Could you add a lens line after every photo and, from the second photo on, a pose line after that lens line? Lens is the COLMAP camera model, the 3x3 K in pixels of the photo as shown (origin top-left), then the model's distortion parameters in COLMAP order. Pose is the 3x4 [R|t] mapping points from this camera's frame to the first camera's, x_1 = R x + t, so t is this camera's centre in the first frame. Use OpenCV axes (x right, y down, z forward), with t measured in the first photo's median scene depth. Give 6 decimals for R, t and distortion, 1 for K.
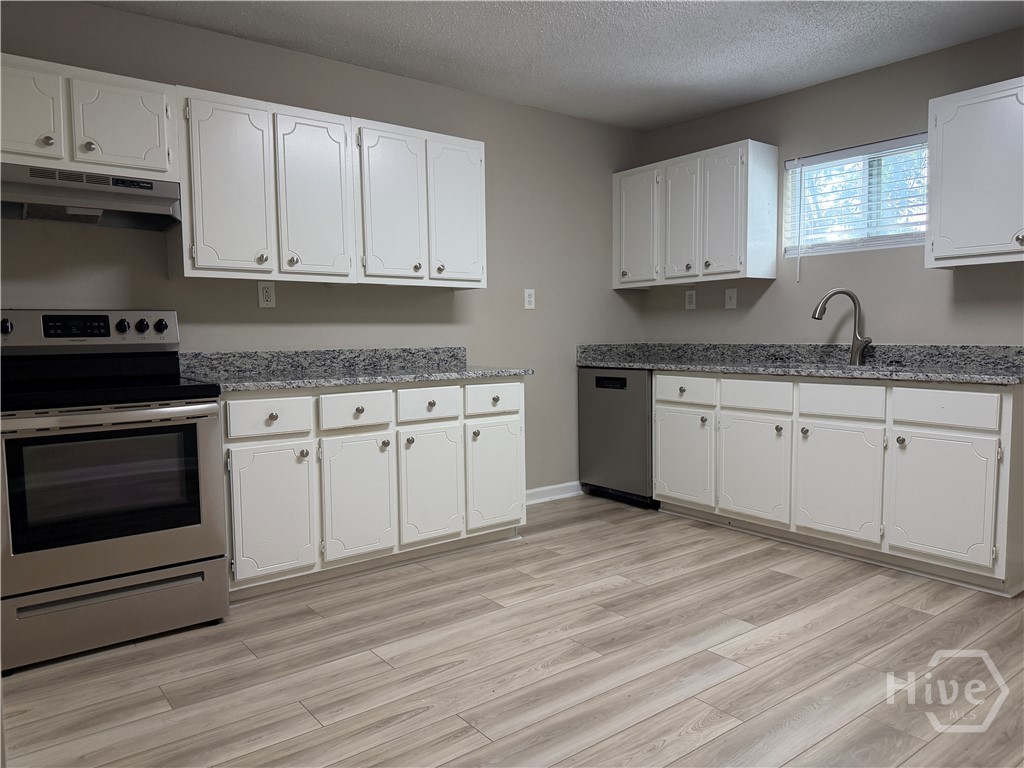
lens RADIAL K [[721.9, 0, 510.6], [0, 721.9, 390.4], [0, 0, 1]] dist [0.067144, -0.095313]
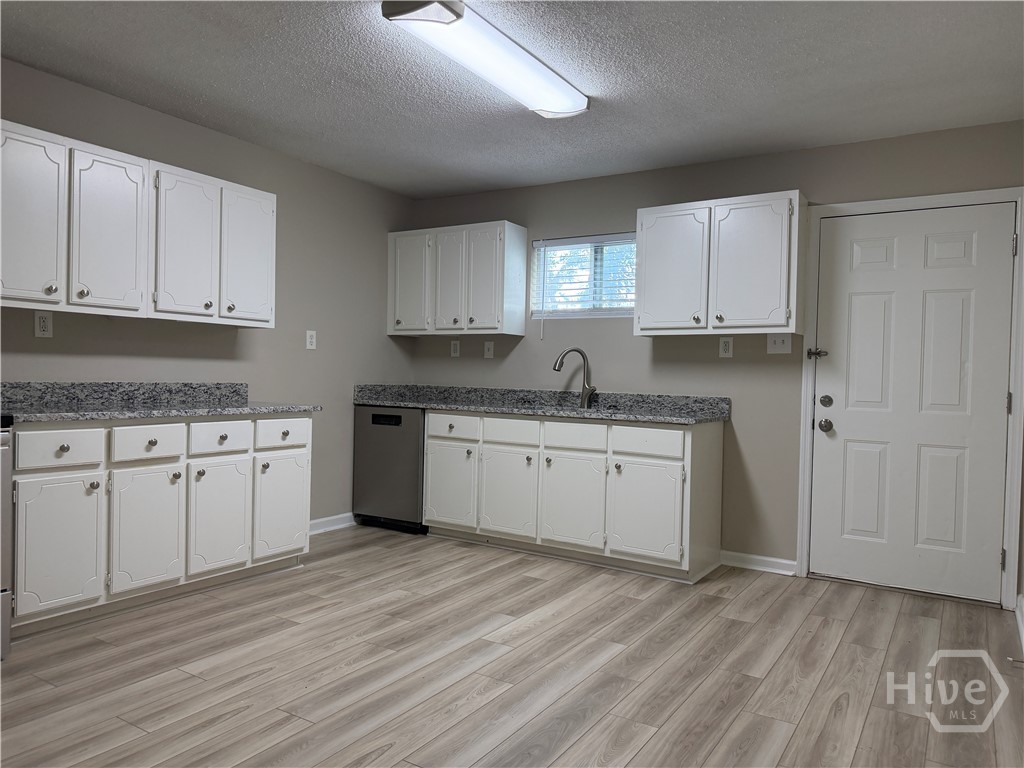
lens RADIAL K [[727.8, 0, 512.0], [0, 727.8, 384.0], [0, 0, 1]] dist [0.047401, -0.086848]
pose [[0.936221, 0.030728, 0.350065, -0.097619], [-0.008045, 0.997783, -0.066067, 0.008931], [-0.351319, 0.059037, 0.934393, -0.148529]]
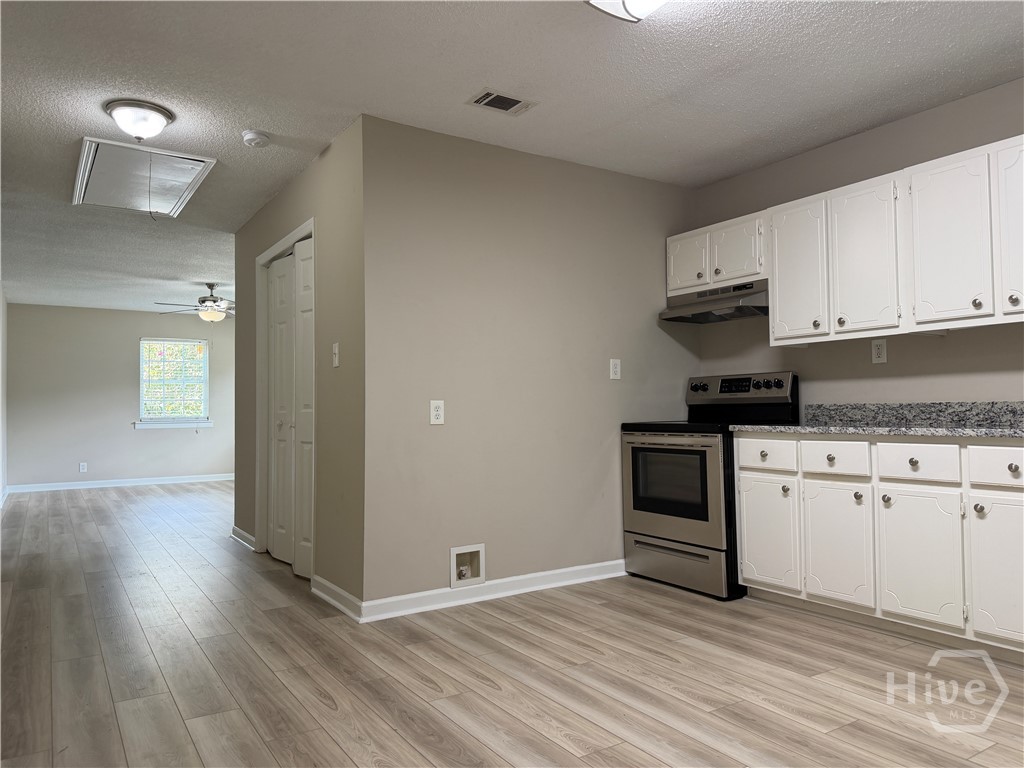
lens RADIAL K [[721.9, 0, 510.6], [0, 721.9, 390.4], [0, 0, 1]] dist [0.067144, -0.095313]
pose [[-0.089982, -0.017742, -0.995785, 0.878999], [-0.069903, 0.997488, -0.011455, -0.025828], [0.993487, 0.068578, -0.090996, 0.623450]]
